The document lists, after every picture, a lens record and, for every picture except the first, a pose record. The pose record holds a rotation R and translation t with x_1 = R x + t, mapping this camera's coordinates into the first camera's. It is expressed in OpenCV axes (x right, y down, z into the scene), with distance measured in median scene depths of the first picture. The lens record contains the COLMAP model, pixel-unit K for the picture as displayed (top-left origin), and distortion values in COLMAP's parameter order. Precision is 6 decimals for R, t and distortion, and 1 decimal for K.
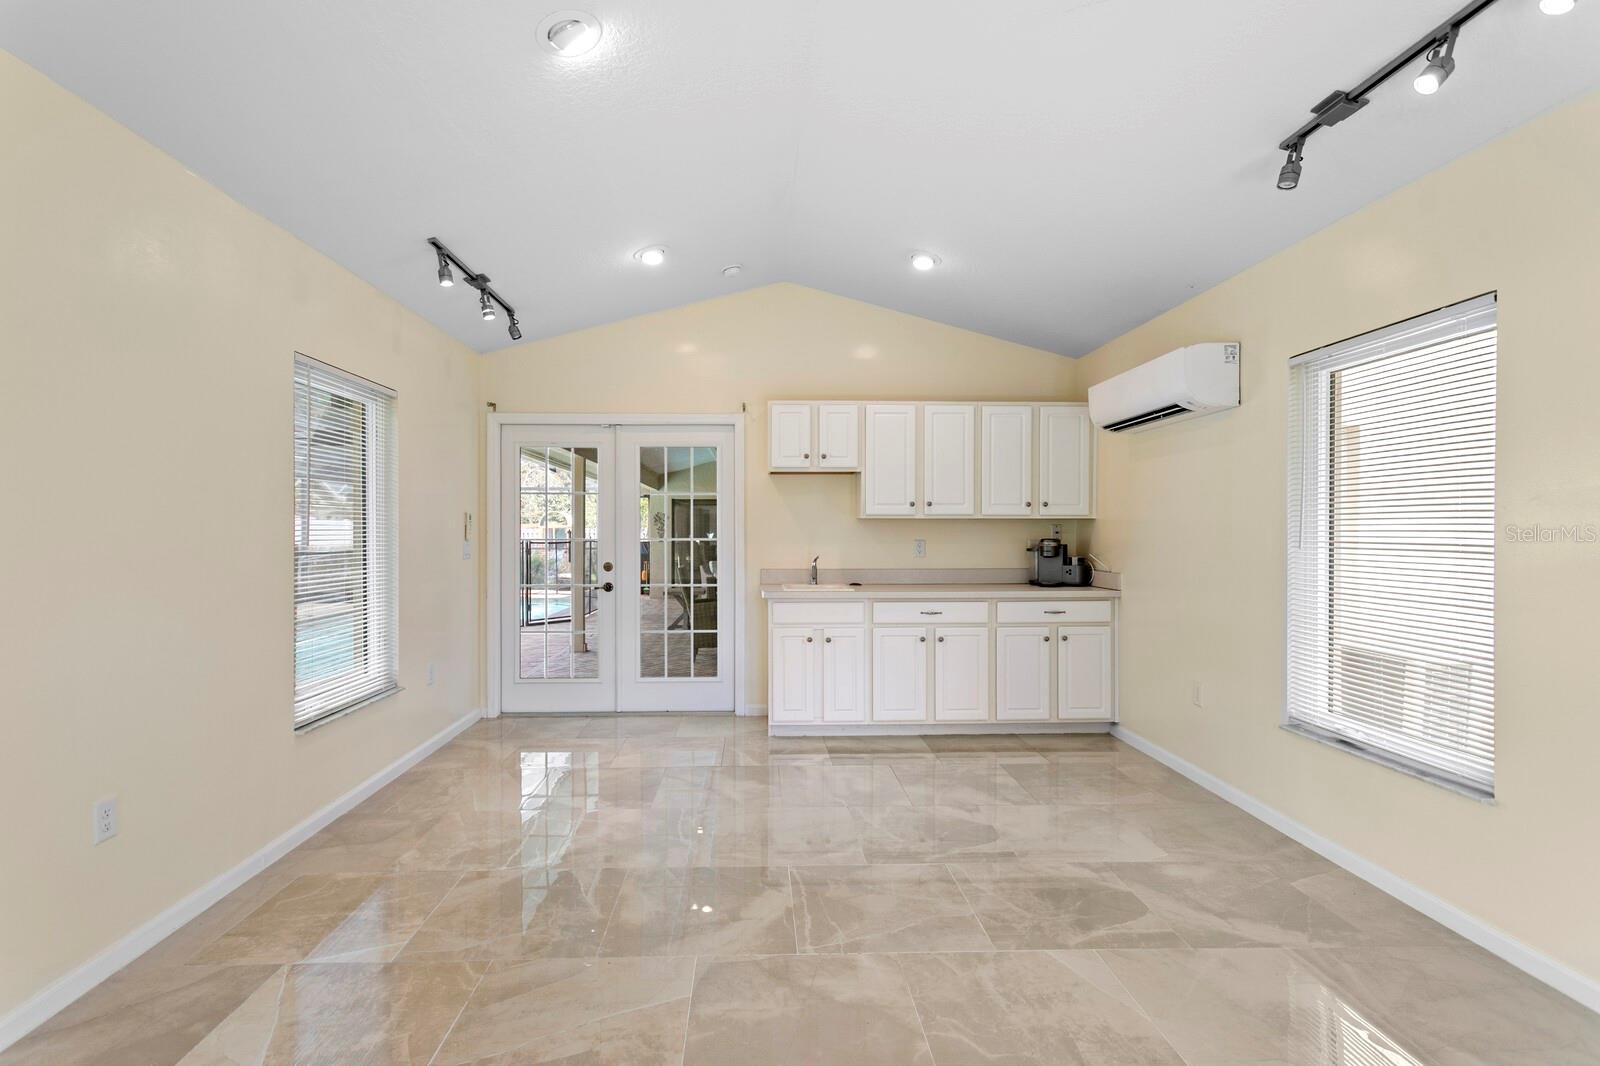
lens RADIAL K [[752.5, 0, 795.0], [0, 752.5, 532.1], [0, 0, 1]] dist [-0.002669, -0.000040]
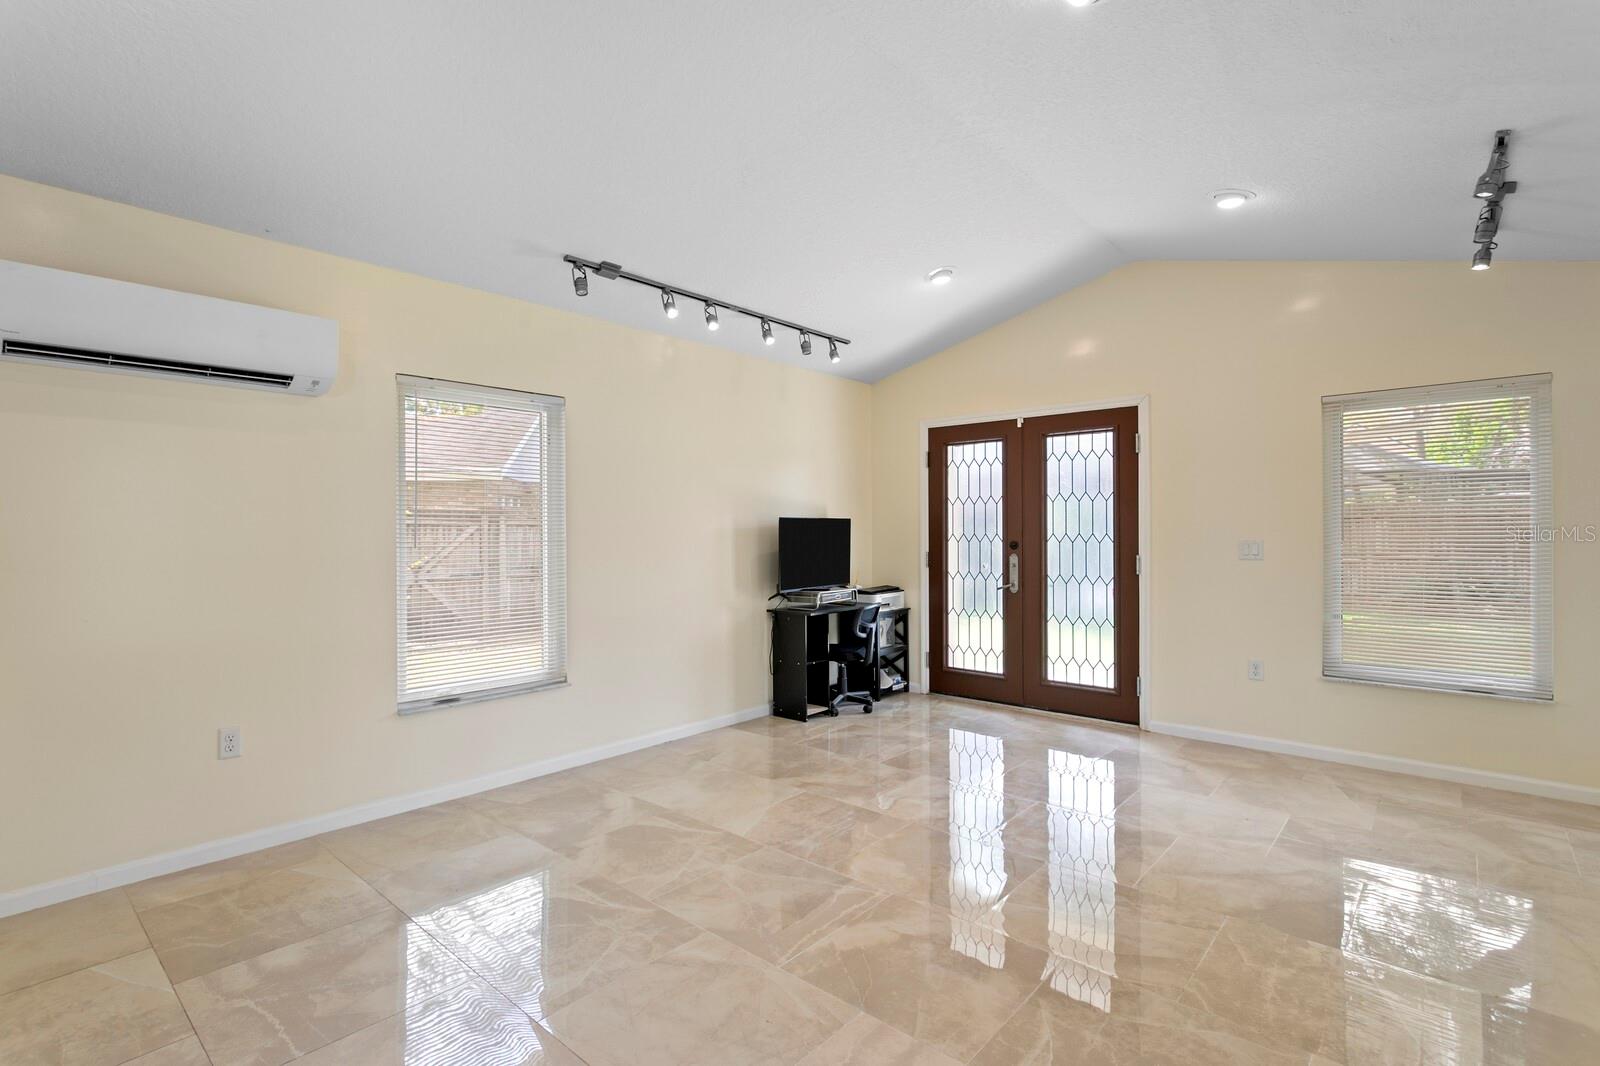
lens RADIAL K [[752.5, 0, 795.1], [0, 752.5, 532.6], [0, 0, 1]] dist [-0.002669, -0.000040]
pose [[-0.717298, 0.000890, 0.696766, -0.586163], [0.004635, 0.999983, 0.003495, 0.004014], [-0.696751, 0.005736, -0.717290, 1.634409]]
